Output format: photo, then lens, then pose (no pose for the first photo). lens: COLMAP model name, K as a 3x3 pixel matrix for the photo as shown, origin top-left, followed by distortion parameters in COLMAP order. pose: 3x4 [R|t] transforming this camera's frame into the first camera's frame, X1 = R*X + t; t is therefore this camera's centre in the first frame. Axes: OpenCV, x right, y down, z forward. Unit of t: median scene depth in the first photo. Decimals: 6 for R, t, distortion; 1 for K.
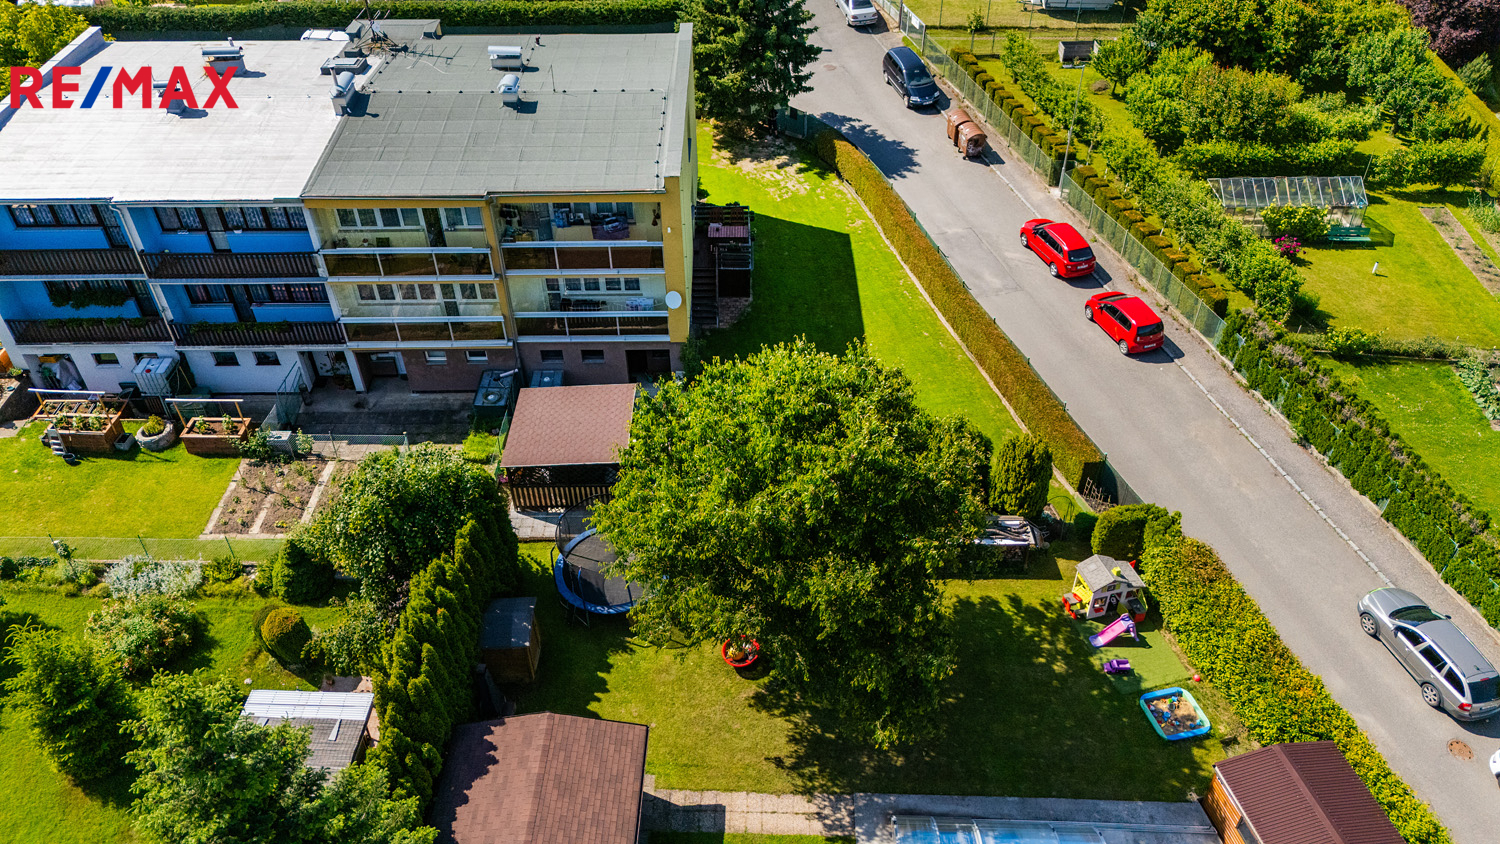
lens RADIAL K [[1101.5, 0, 750.0], [0, 1101.5, 422.0], [0, 0, 1]] dist [0.097627, -0.094438]
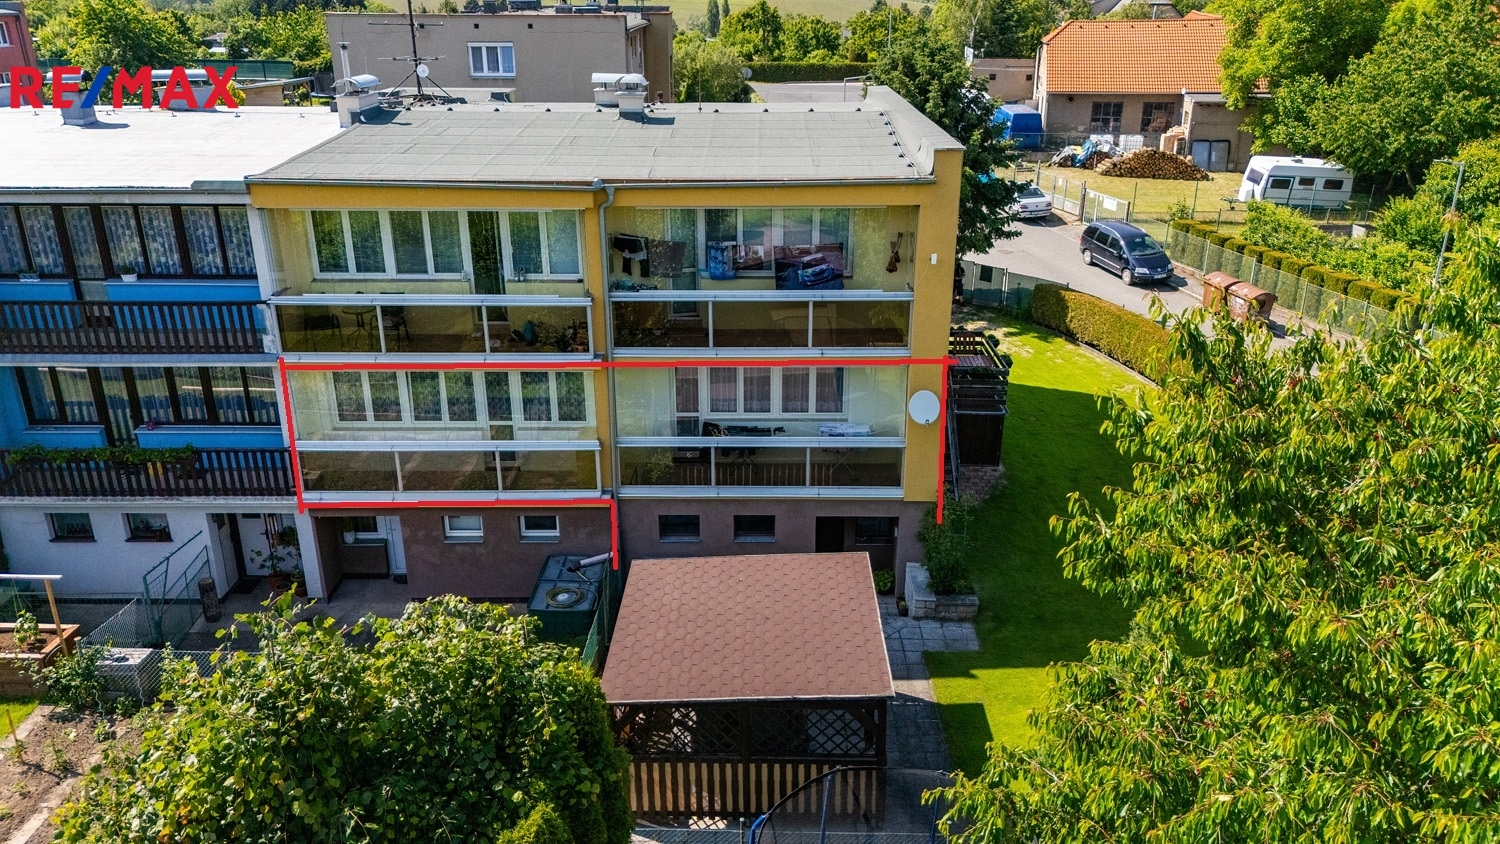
lens RADIAL K [[1101.5, 0, 750.0], [0, 1101.5, 422.0], [0, 0, 1]] dist [0.097627, -0.094438]
pose [[0.999826, 0.012438, -0.013899, -0.120368], [-0.016296, 0.945037, -0.326557, 0.057418], [0.009073, 0.326727, 0.945075, 0.417456]]
